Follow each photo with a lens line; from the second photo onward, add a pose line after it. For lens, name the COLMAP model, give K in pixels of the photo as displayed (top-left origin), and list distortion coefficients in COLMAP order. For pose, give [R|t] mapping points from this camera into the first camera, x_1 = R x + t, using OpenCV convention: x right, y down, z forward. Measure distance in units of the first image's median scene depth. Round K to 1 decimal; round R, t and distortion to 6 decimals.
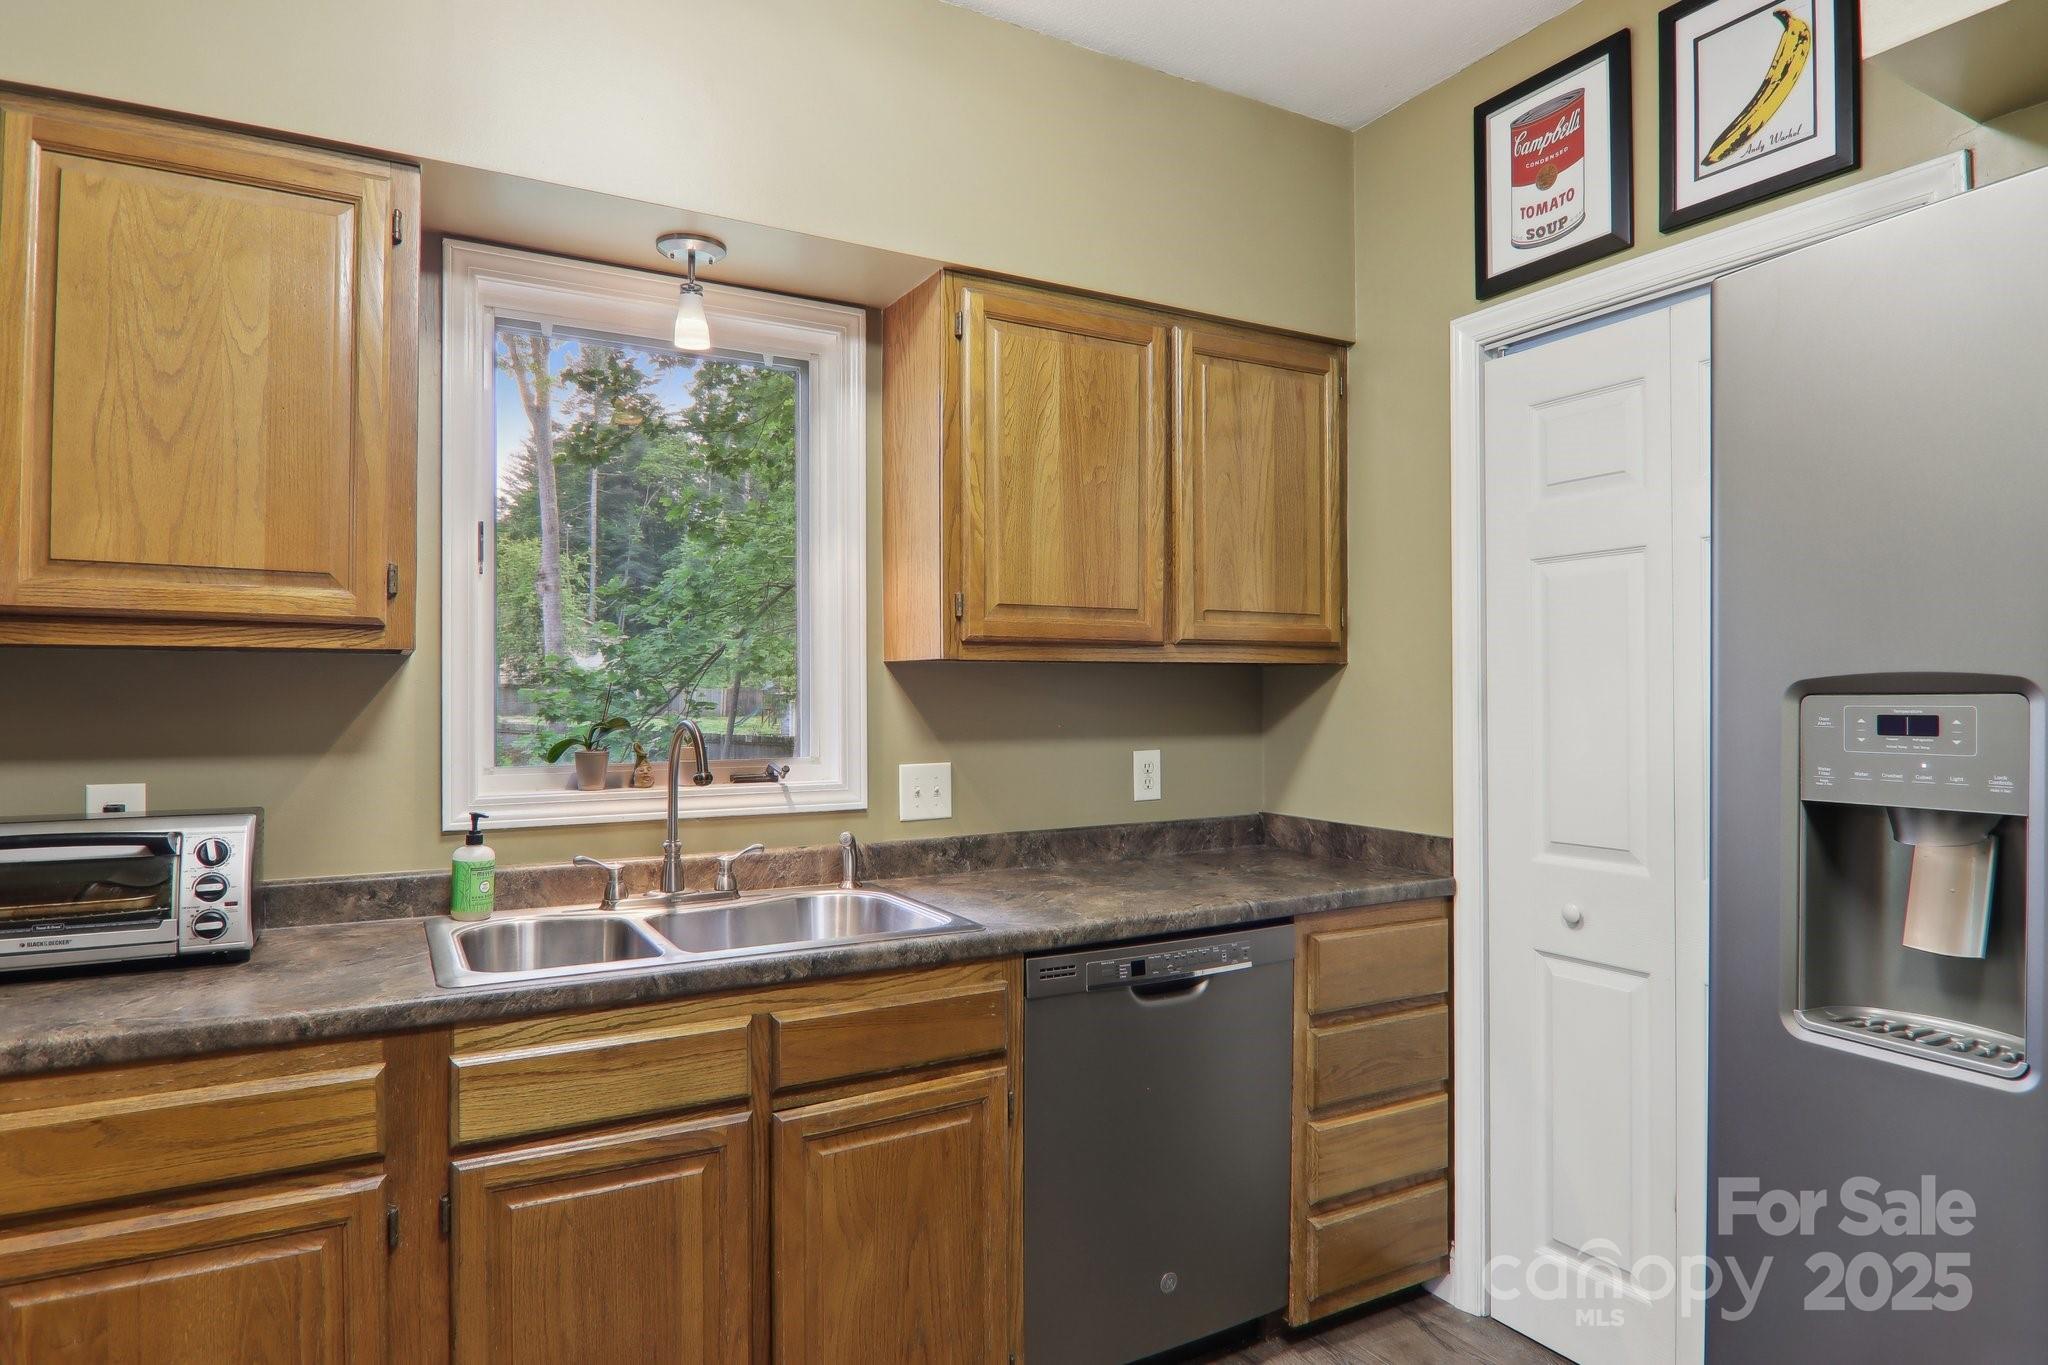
lens RADIAL K [[1158.6, 0, 1017.1], [0, 1158.6, 683.6], [0, 0, 1]] dist [0.007543, -0.021653]
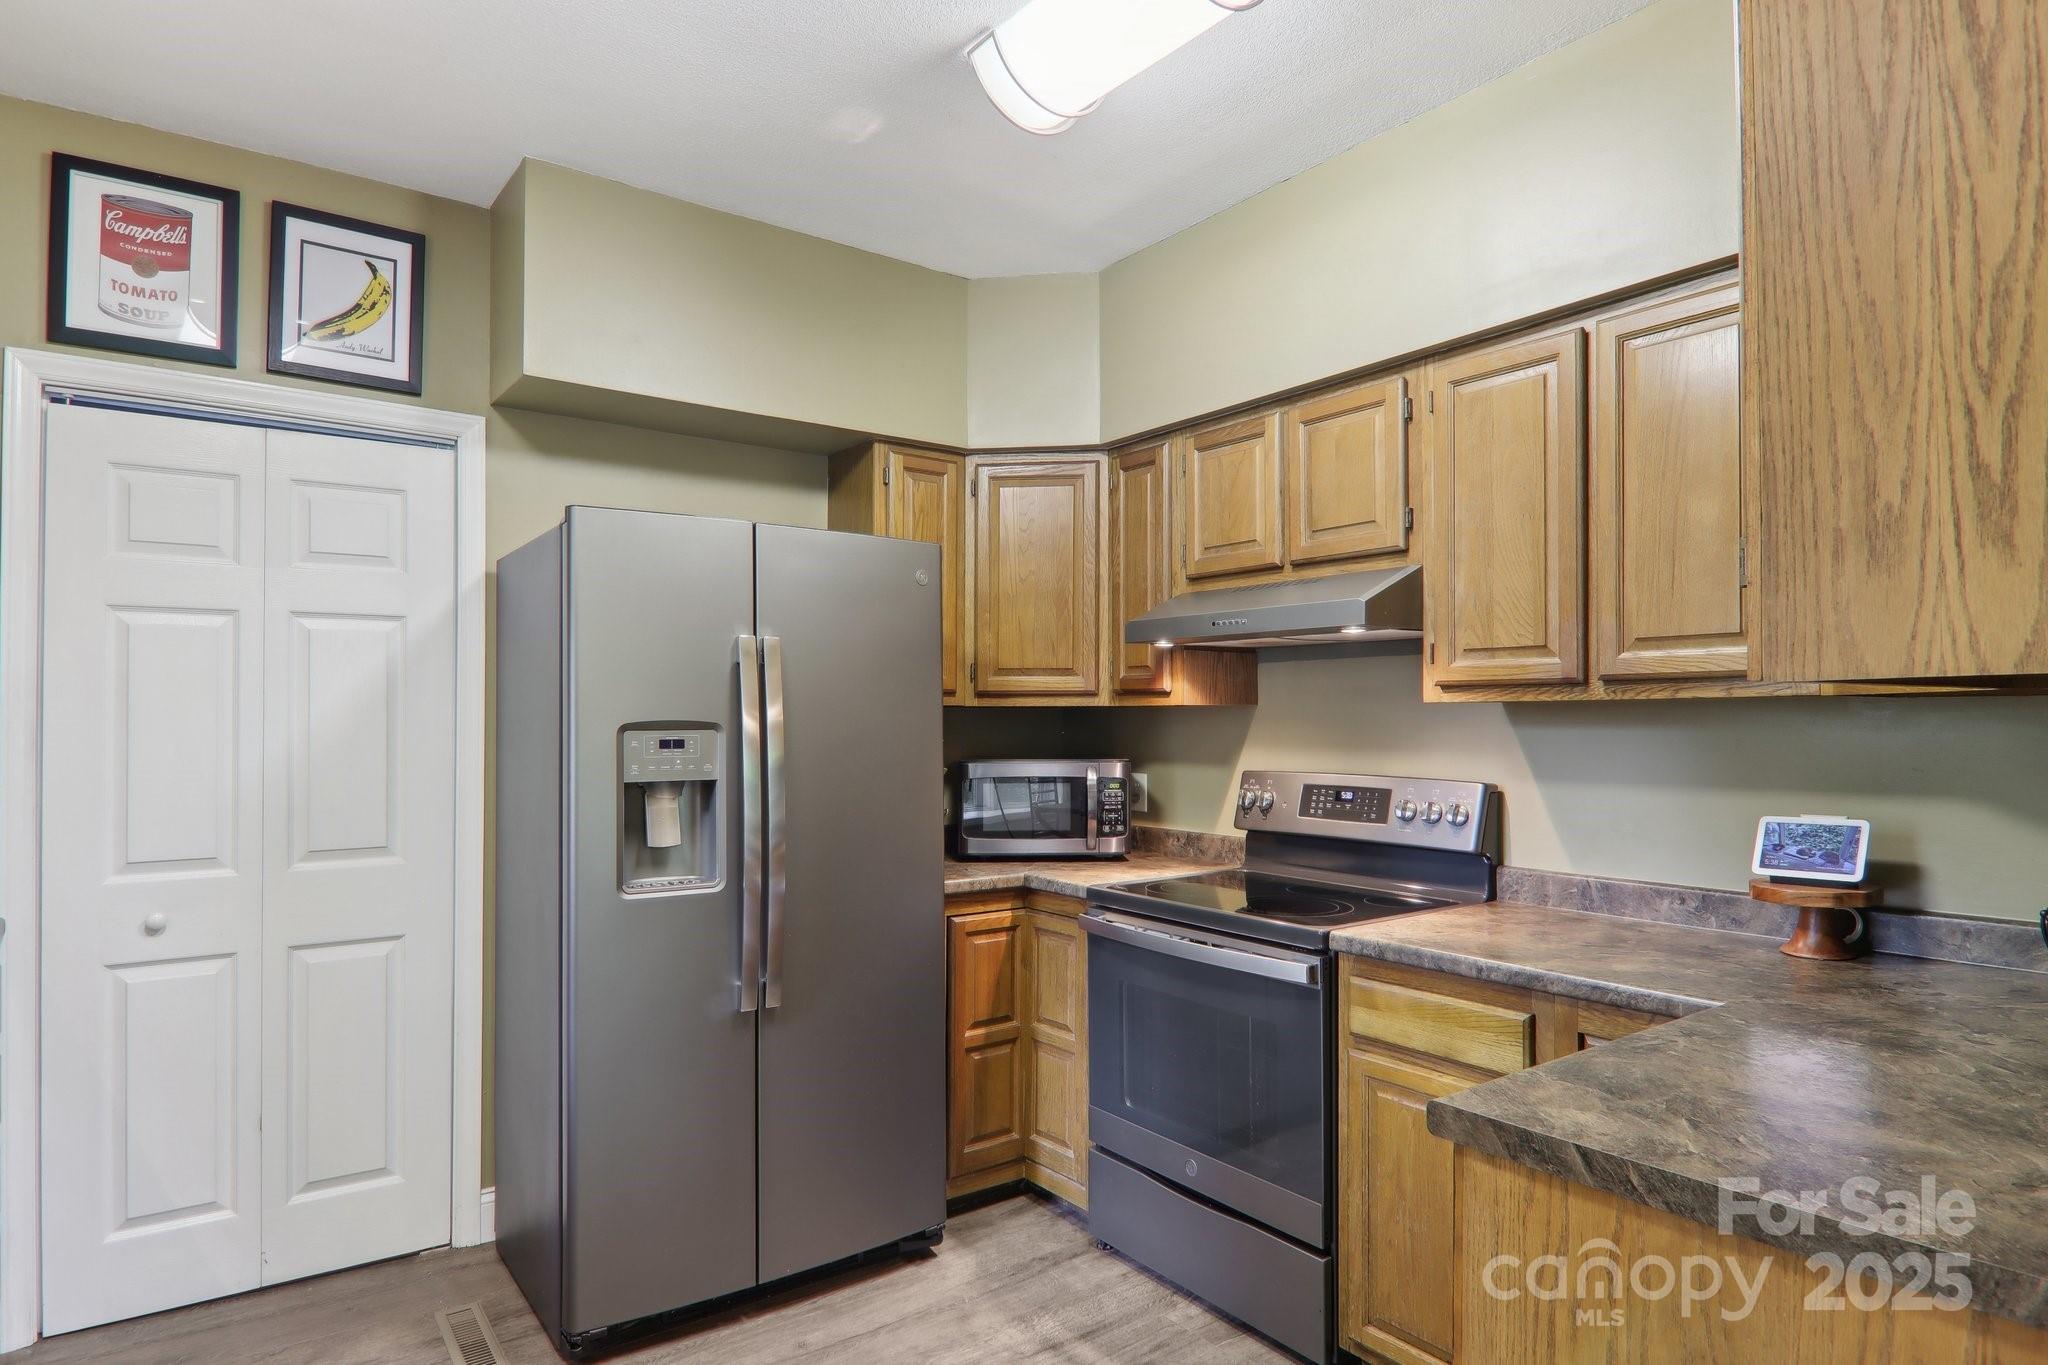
lens RADIAL K [[1158.6, 0, 1018.5], [0, 1158.6, 700.3], [0, 0, 1]] dist [0.007543, -0.021653]
pose [[-0.126032, 0.019473, 0.991835, -0.785706], [-0.009359, 0.999739, -0.020817, -0.004073], [-0.991982, -0.011906, -0.125817, 0.316691]]
